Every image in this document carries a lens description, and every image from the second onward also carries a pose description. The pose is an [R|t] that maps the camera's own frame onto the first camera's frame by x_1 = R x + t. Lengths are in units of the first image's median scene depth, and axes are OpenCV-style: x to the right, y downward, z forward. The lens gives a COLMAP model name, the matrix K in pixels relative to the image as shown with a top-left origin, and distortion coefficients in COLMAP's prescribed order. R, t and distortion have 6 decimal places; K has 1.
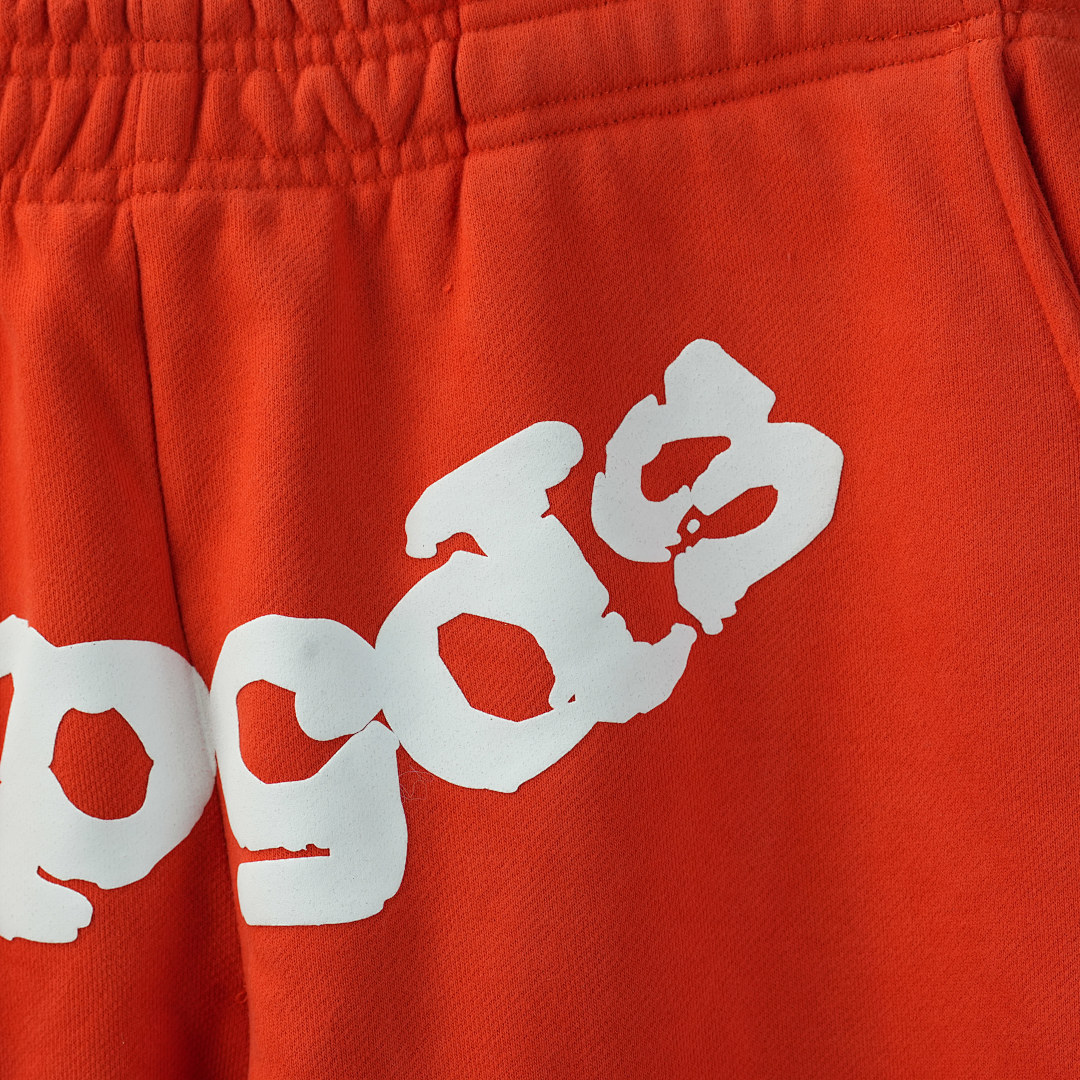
lens RADIAL K [[3333.2, 0, 547.3], [0, 3333.2, 538.7], [0, 0, 1]] dist [0.063024, 0.000000]
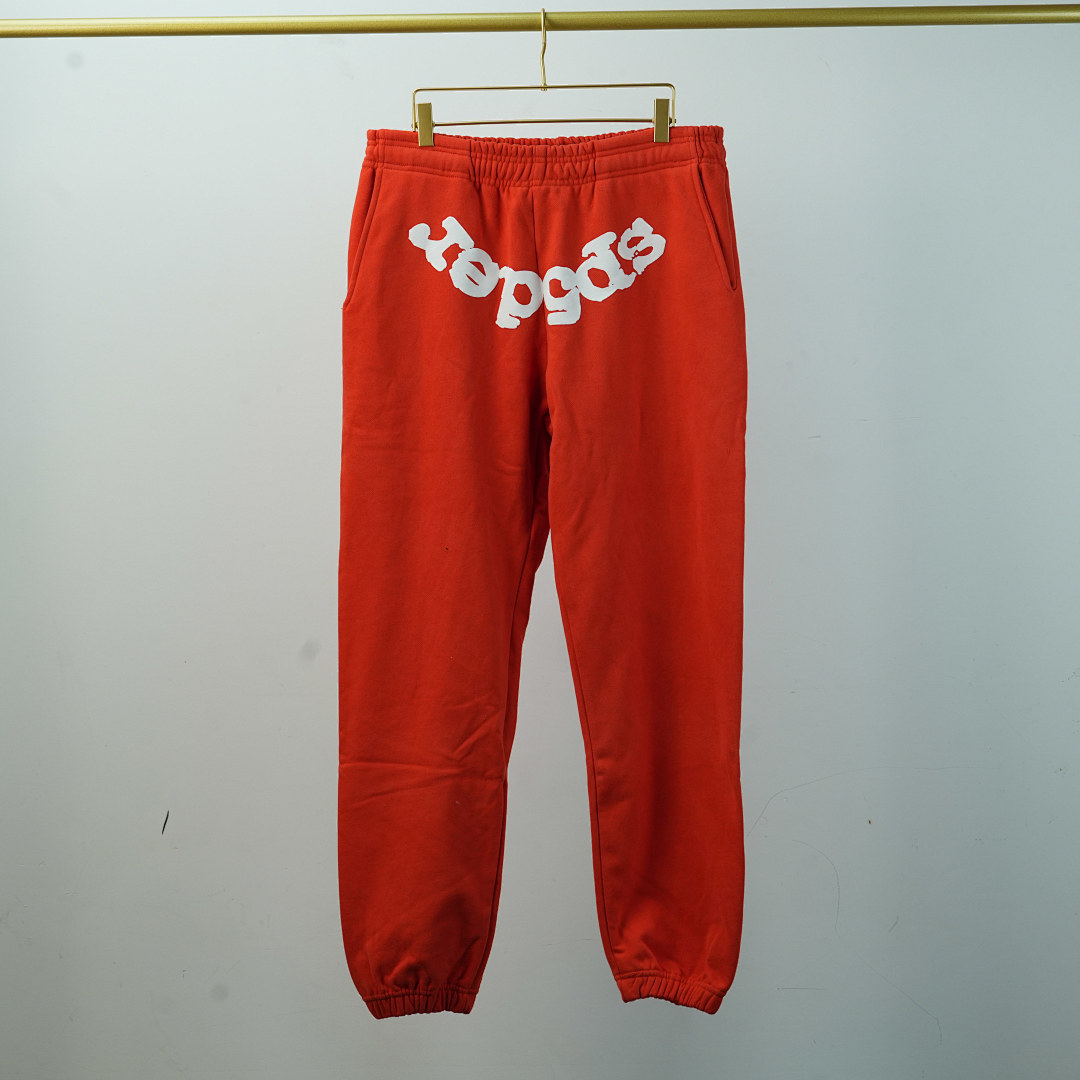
lens RADIAL K [[3333.2, 0, 504.1], [0, 3333.2, 545.4], [0, 0, 1]] dist [0.063024, 0.000000]
pose [[0.999059, 0.033968, 0.026979, -0.291620], [-0.034421, 0.999271, 0.016513, 0.377525], [-0.026399, -0.017426, 0.999500, -4.262485]]
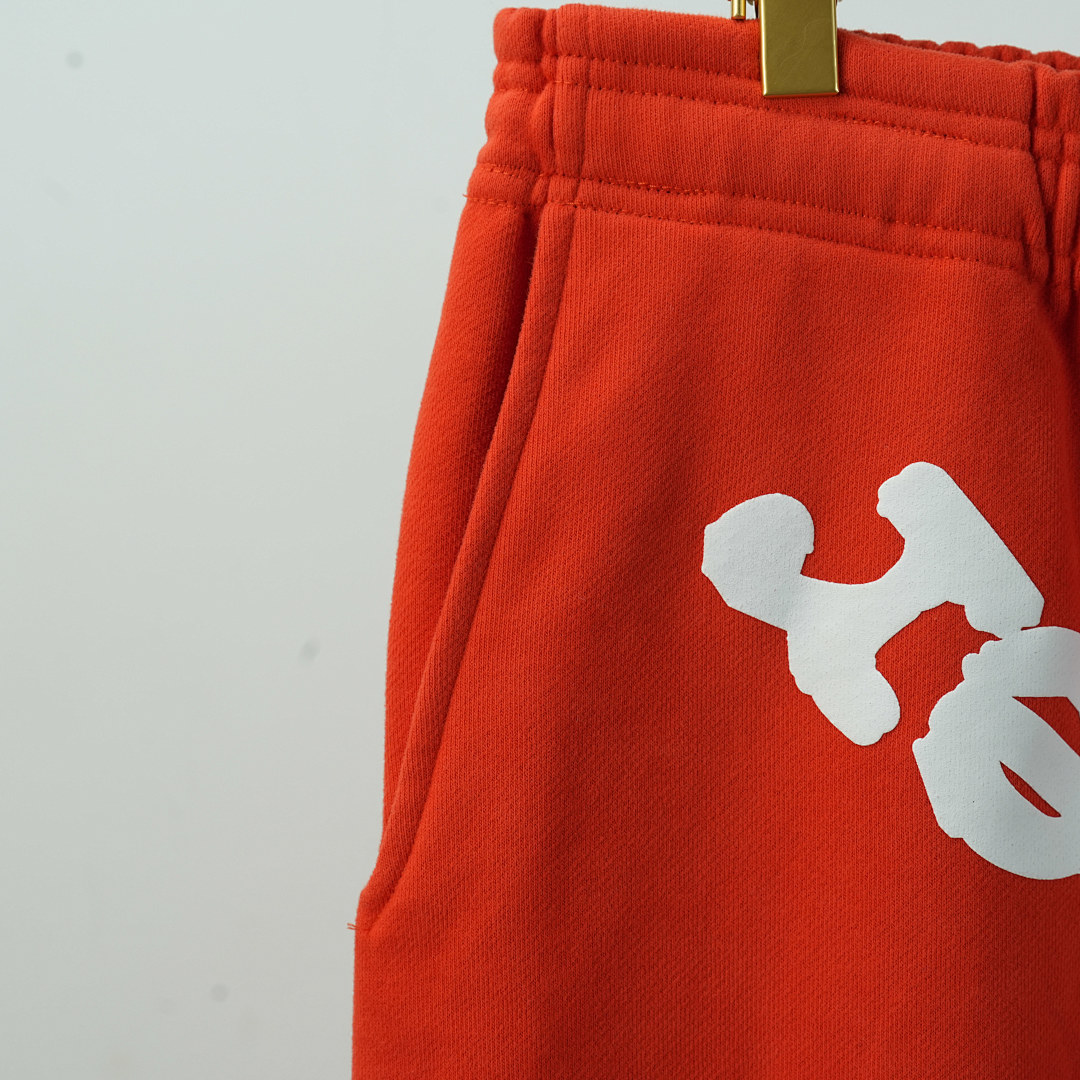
lens RADIAL K [[3333.2, 0, 541.9], [0, 3333.2, 534.2], [0, 0, 1]] dist [0.063024, 0.000000]
pose [[0.998768, 0.049617, 0.000239, -0.366117], [-0.049611, 0.998530, 0.021851, -0.044883], [0.000846, -0.021836, 0.999761, -0.011996]]
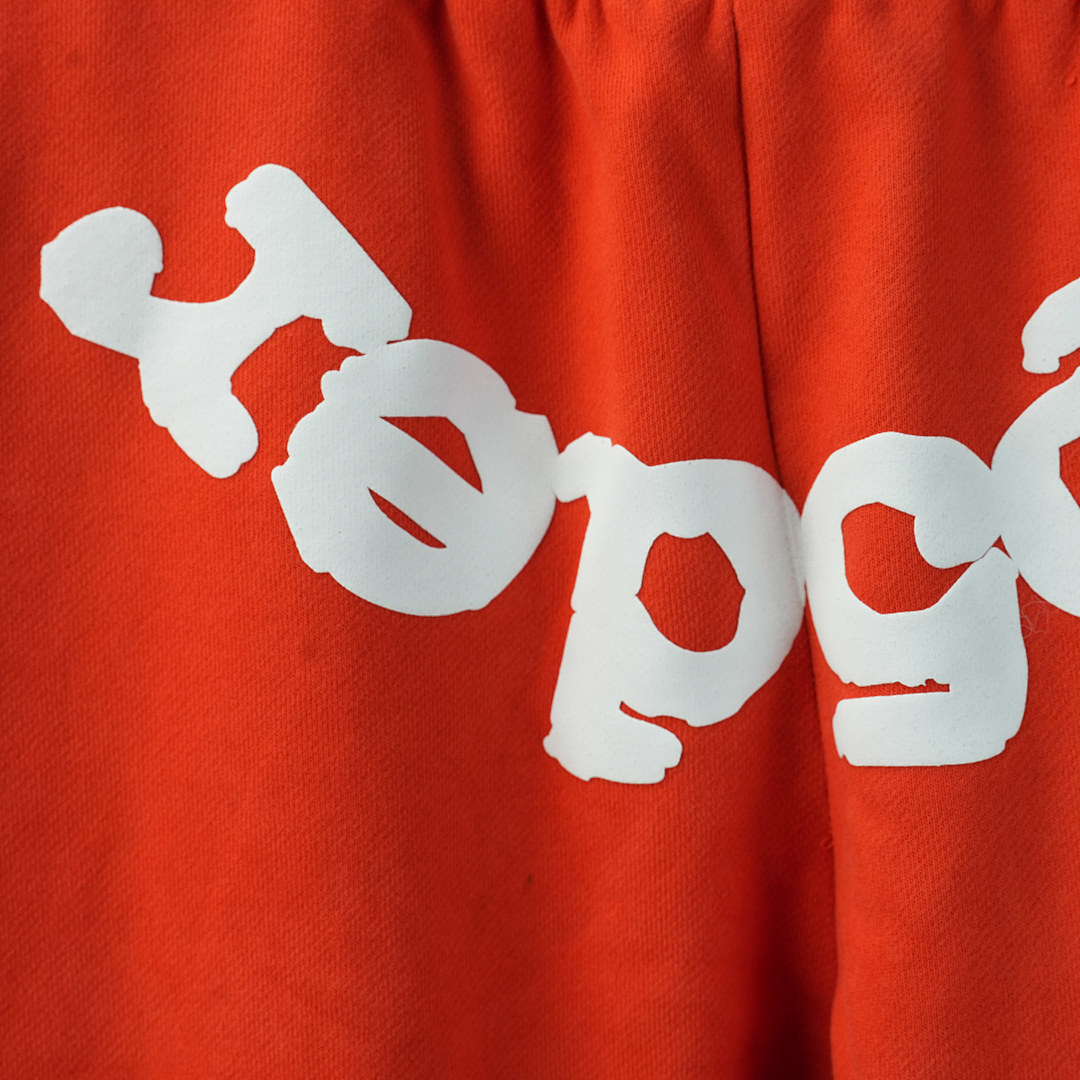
lens RADIAL K [[3333.2, 0, 536.6], [0, 3333.2, 541.5], [0, 0, 1]] dist [0.063024, 0.000000]
pose [[0.999948, 0.006287, 0.008014, -0.185070], [-0.006580, 0.999290, 0.037100, 0.019094], [-0.007775, -0.037151, 0.999279, 0.070997]]
